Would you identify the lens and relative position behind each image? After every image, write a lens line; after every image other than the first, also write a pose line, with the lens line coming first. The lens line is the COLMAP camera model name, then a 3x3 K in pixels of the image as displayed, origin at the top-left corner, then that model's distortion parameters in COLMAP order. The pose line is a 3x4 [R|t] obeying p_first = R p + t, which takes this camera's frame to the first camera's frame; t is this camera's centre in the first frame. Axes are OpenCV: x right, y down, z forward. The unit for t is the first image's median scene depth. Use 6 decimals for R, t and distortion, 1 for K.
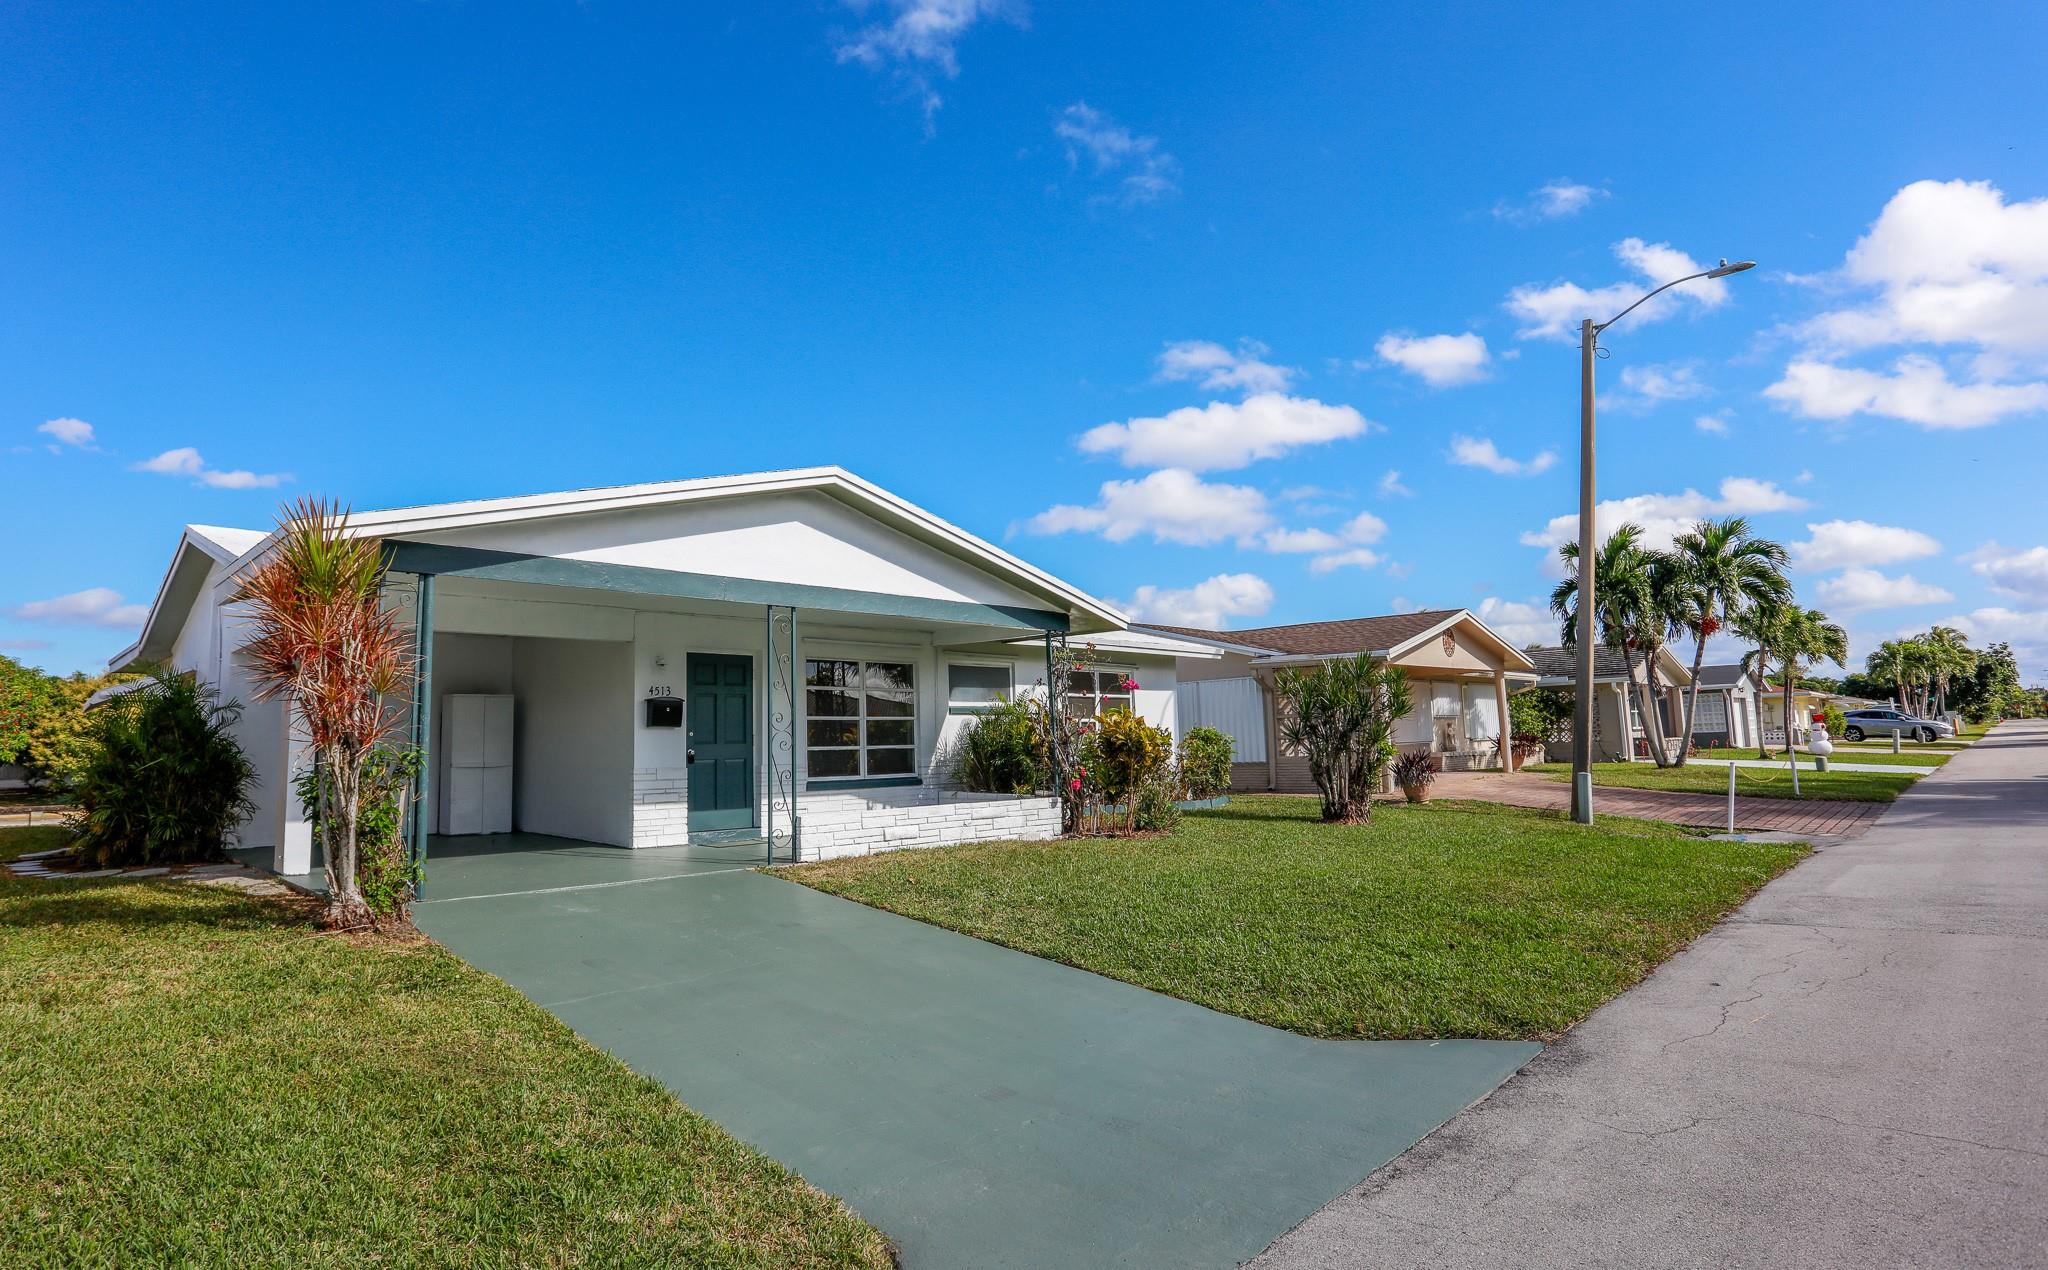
lens RADIAL K [[1043.3, 0, 1024.0], [0, 1043.3, 635.0], [0, 0, 1]] dist [-0.023903, 0.000839]
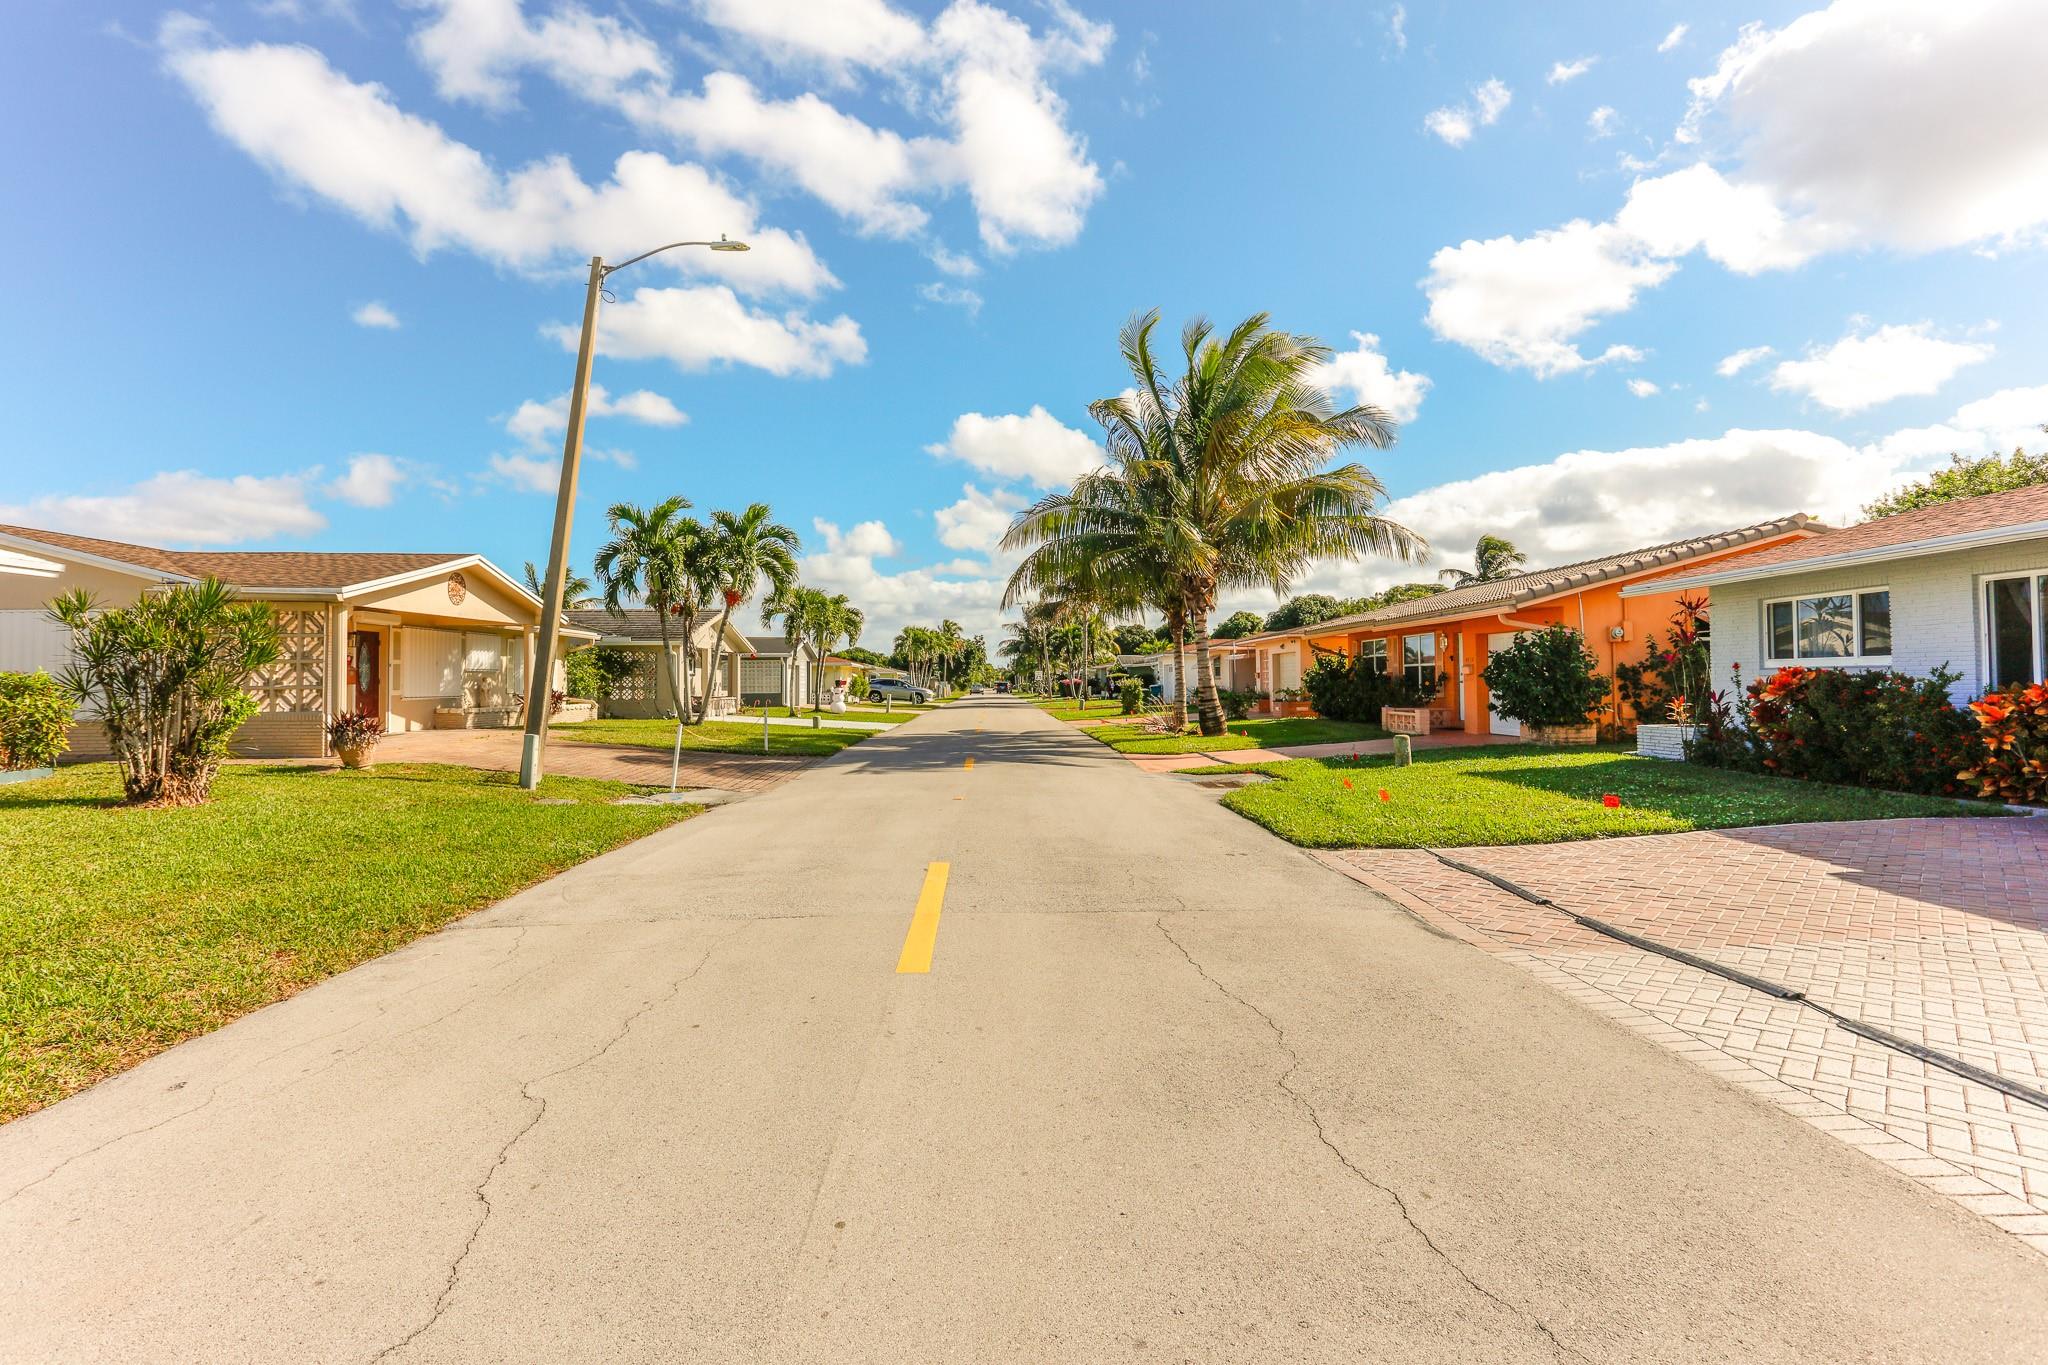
lens RADIAL K [[974.9, 0, 1024.0], [0, 974.9, 682.5], [0, 0, 1]] dist [0.000550, 0.000221]
pose [[0.693016, 0.026476, 0.720435, 0.228425], [-0.089617, 0.994738, 0.049650, 0.003524], [-0.715330, -0.098972, 0.691742, 0.082126]]
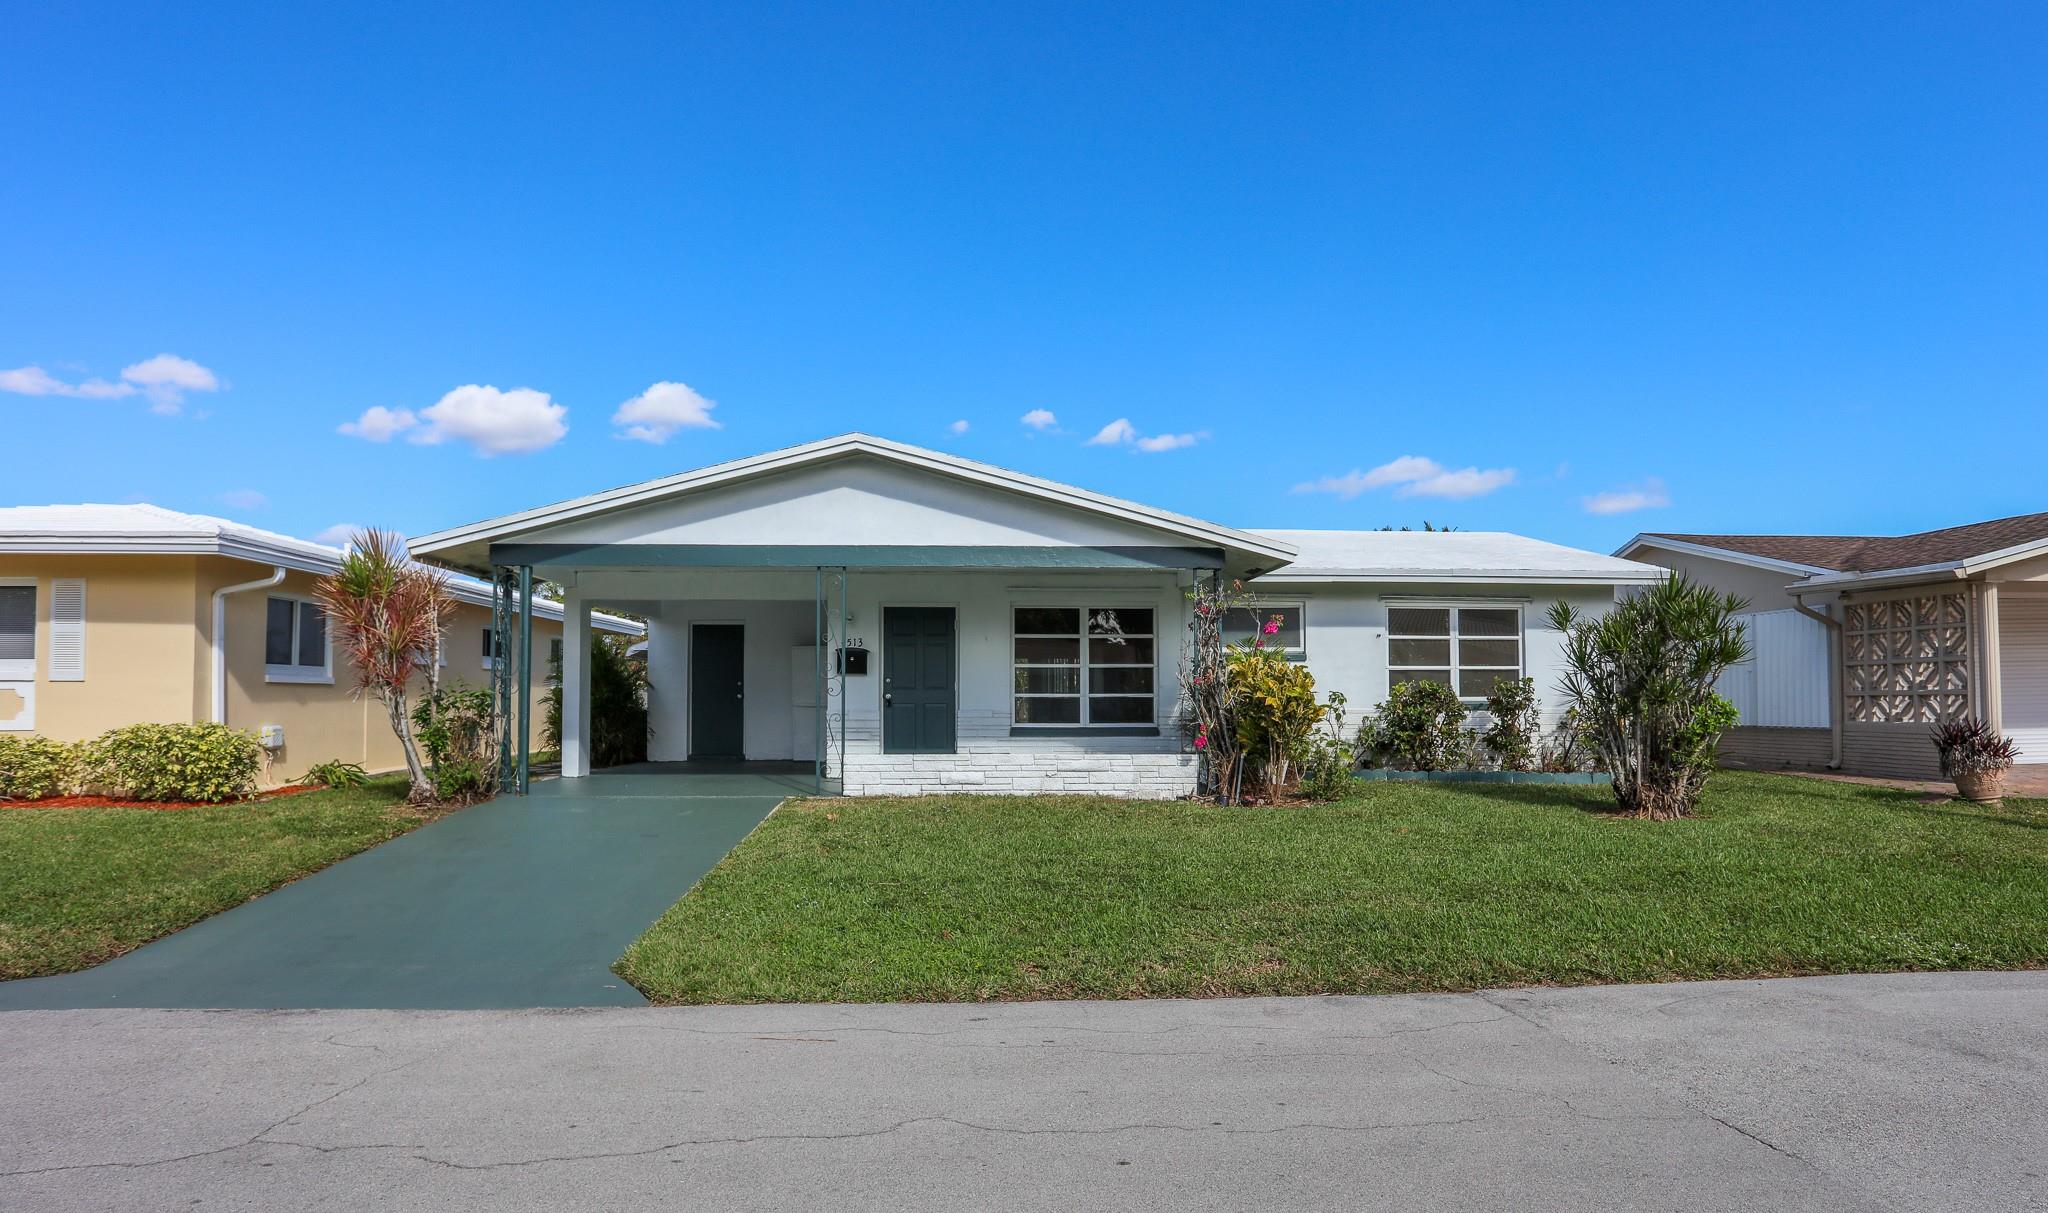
lens RADIAL K [[1143.3, 0, 1021.2], [0, 1143.3, 714.7], [0, 0, 1]] dist [-0.057638, 0.001018]
pose [[0.735546, 0.032165, -0.676711, 0.506575], [0.055471, 0.992659, 0.107477, 0.006152], [0.675200, -0.116592, 0.728362, 0.160473]]
